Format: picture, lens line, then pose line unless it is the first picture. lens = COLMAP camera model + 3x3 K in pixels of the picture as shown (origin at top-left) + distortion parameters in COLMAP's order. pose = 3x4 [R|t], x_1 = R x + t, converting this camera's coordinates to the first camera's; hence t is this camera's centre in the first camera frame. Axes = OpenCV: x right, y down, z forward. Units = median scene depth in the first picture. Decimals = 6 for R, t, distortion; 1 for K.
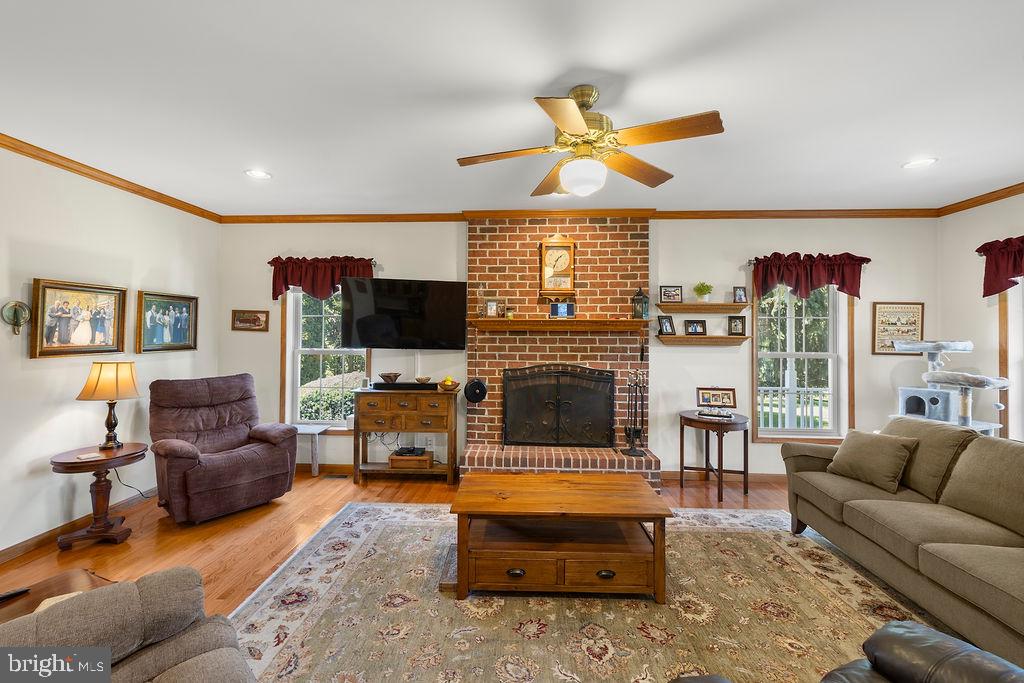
lens RADIAL K [[436.3, 0, 513.0], [0, 436.3, 334.6], [0, 0, 1]] dist [0.003173, -0.000369]
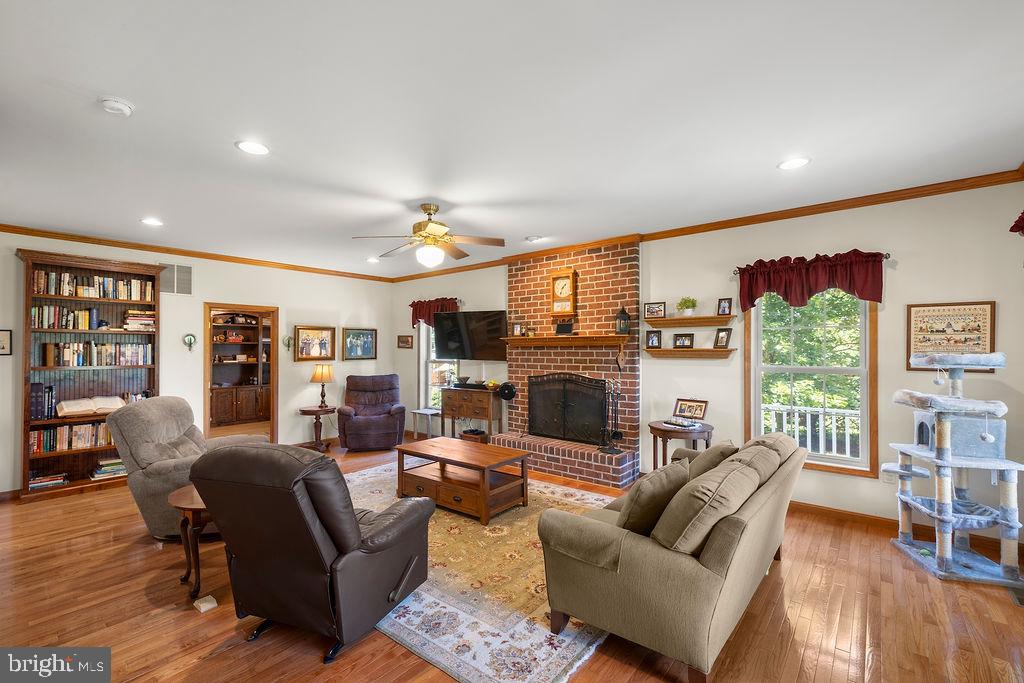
lens RADIAL K [[453.1, 0, 497.8], [0, 453.1, 352.4], [0, 0, 1]] dist [0.002870, 0.000944]
pose [[0.791440, -0.004134, -0.611233, 0.730898], [0.007088, 0.999972, 0.002414, 0.005444], [0.611206, -0.006242, 0.791447, -0.118217]]
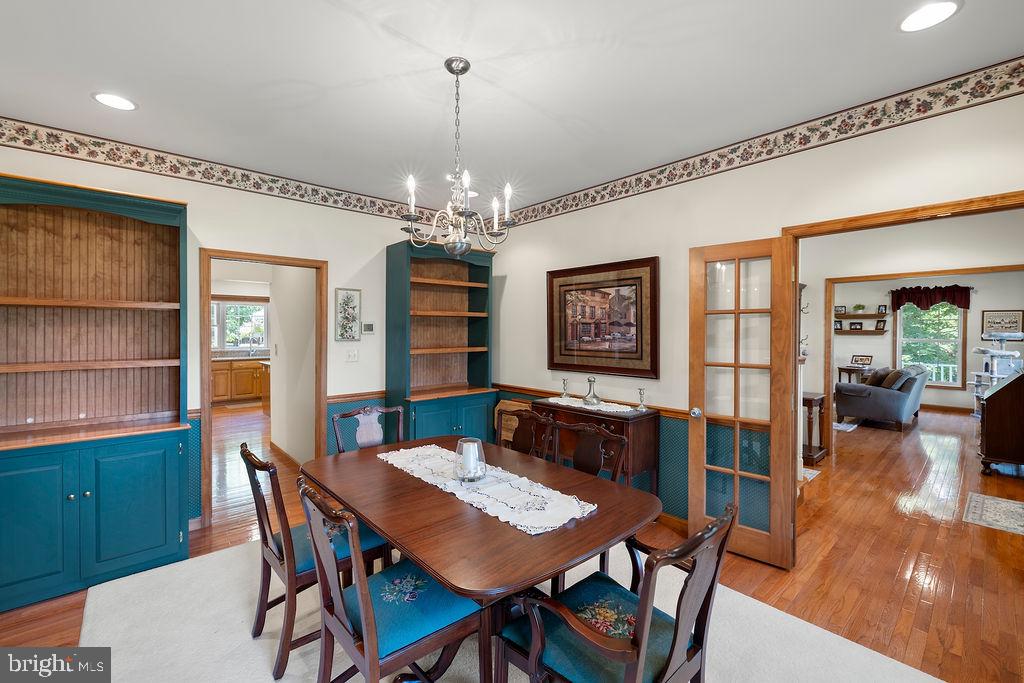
lens RADIAL K [[436.3, 0, 506.3], [0, 436.3, 334.8], [0, 0, 1]] dist [0.003173, -0.000369]
pose [[0.696733, 0.006953, -0.717297, 0.745200], [-0.002298, 0.999970, 0.007461, 0.012827], [0.717327, -0.003550, 0.696727, -1.571477]]
